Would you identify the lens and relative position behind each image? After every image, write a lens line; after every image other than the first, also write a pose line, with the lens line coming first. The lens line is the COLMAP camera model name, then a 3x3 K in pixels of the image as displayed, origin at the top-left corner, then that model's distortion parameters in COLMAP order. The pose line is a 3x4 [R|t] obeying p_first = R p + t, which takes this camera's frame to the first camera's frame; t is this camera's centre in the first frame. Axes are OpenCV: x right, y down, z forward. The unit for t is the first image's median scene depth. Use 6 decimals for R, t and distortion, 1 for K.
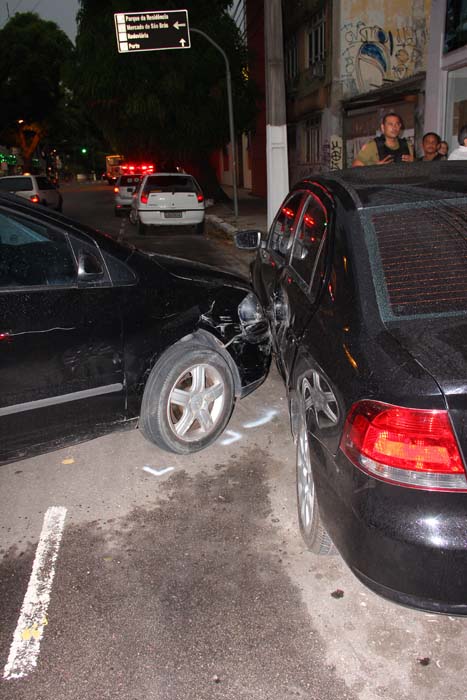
lens RADIAL K [[590.5, 0, 252.3], [0, 590.5, 363.4], [0, 0, 1]] dist [-0.175961, 0.149244]
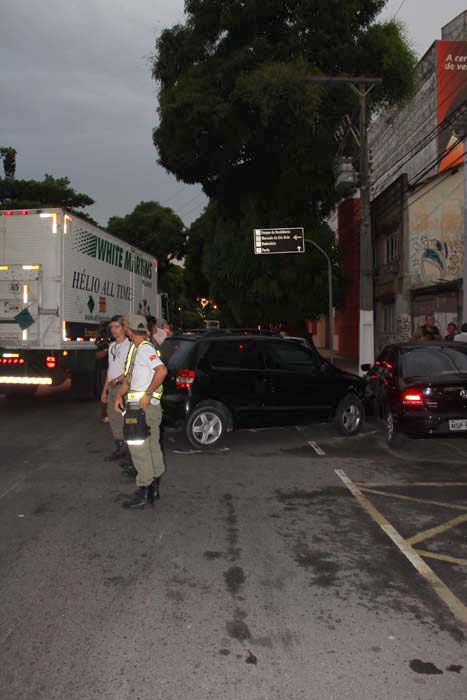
lens RADIAL K [[590.5, 0, 252.3], [0, 590.5, 363.4], [0, 0, 1]] dist [-0.175961, 0.149244]
pose [[0.991488, 0.036651, -0.124932, -0.043579], [-0.068516, 0.962822, -0.261305, 0.114867], [0.110710, 0.267640, 0.957137, -0.367662]]
